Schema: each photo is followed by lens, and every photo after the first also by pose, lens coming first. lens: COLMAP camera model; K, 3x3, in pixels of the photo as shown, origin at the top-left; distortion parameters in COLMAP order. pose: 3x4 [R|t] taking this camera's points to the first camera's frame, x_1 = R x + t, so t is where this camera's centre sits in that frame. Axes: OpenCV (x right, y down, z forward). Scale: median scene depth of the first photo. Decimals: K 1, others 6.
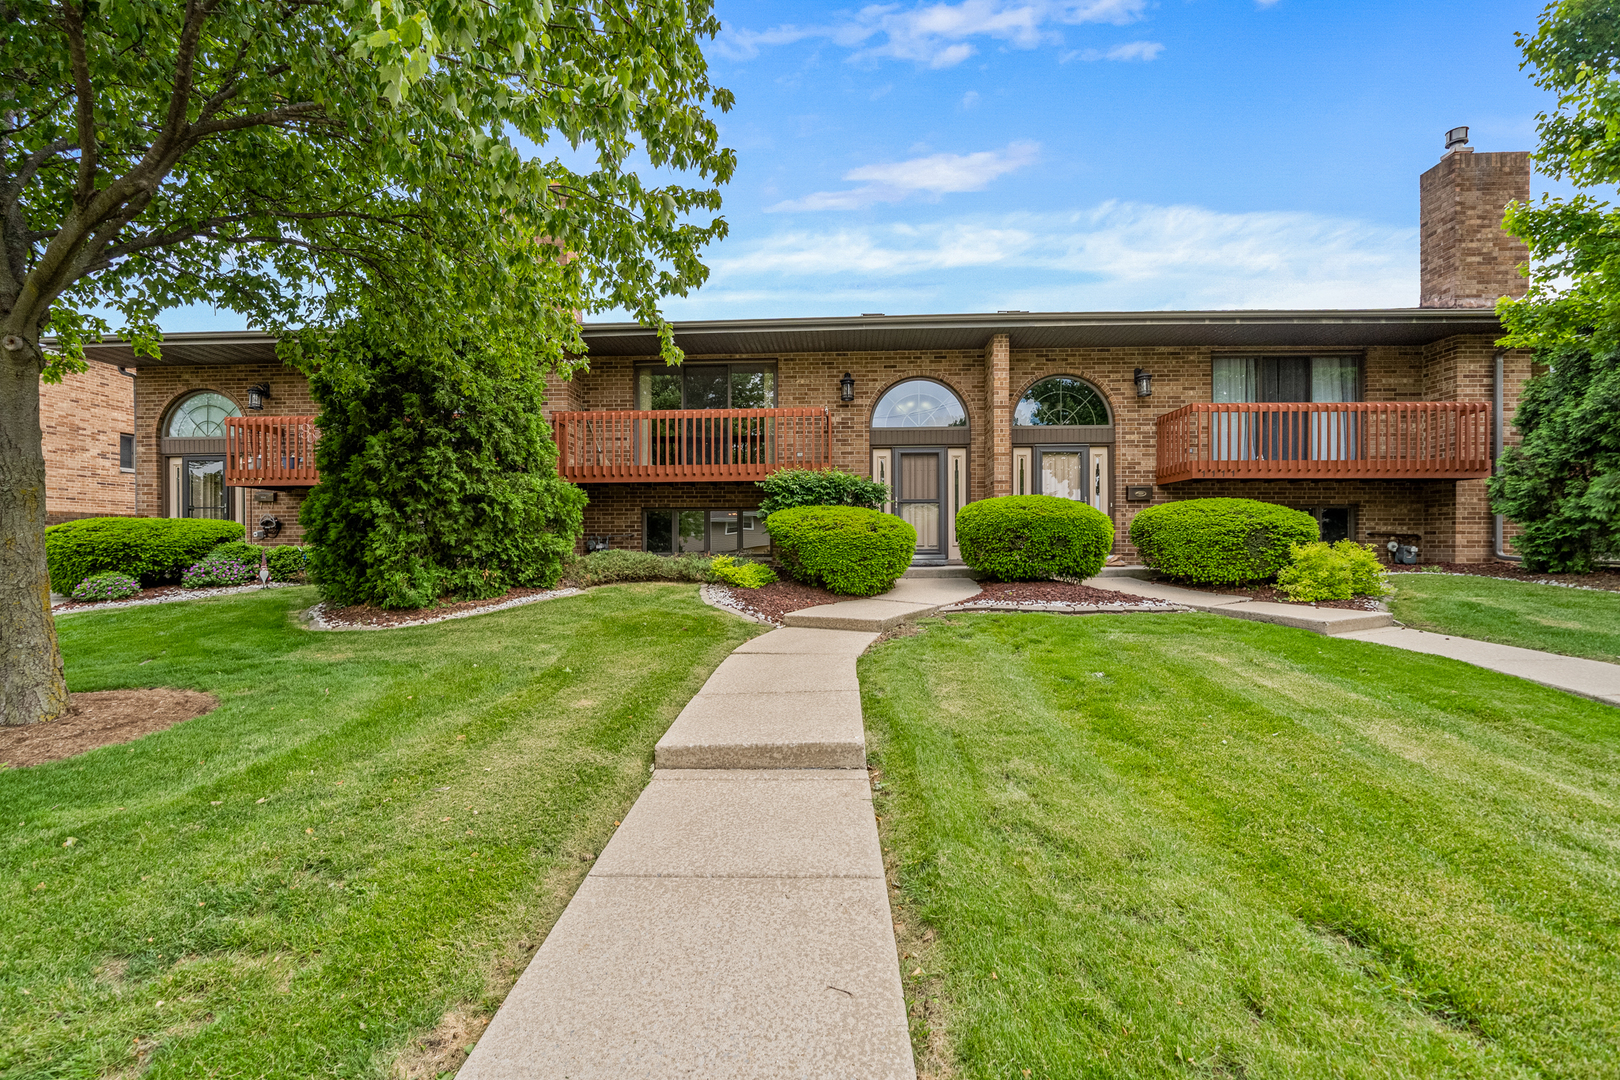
lens RADIAL K [[699.0, 0, 807.1], [0, 699.0, 536.1], [0, 0, 1]] dist [-0.000305, 0.001099]
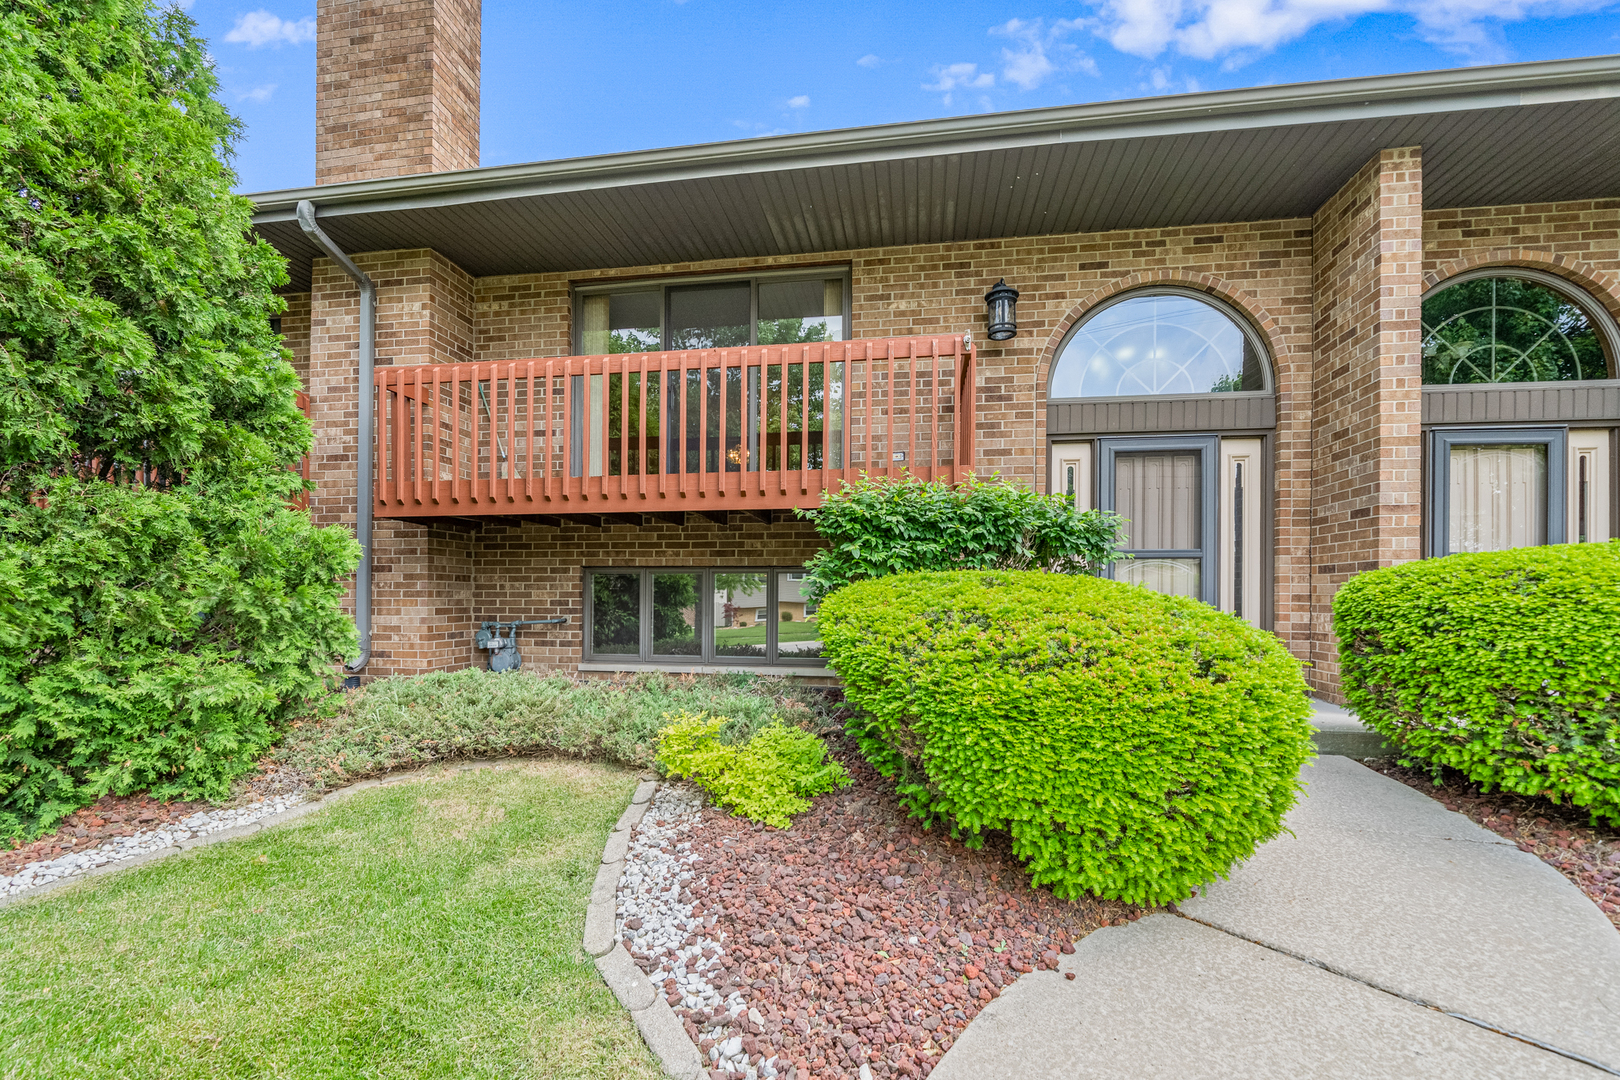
lens RADIAL K [[699.0, 0, 790.5], [0, 699.0, 575.8], [0, 0, 1]] dist [-0.000305, 0.001099]
pose [[0.992191, 0.005377, -0.124610, -0.022416], [-0.006582, 0.999935, -0.009257, -0.029918], [0.124552, 0.010005, 0.992163, 0.514718]]
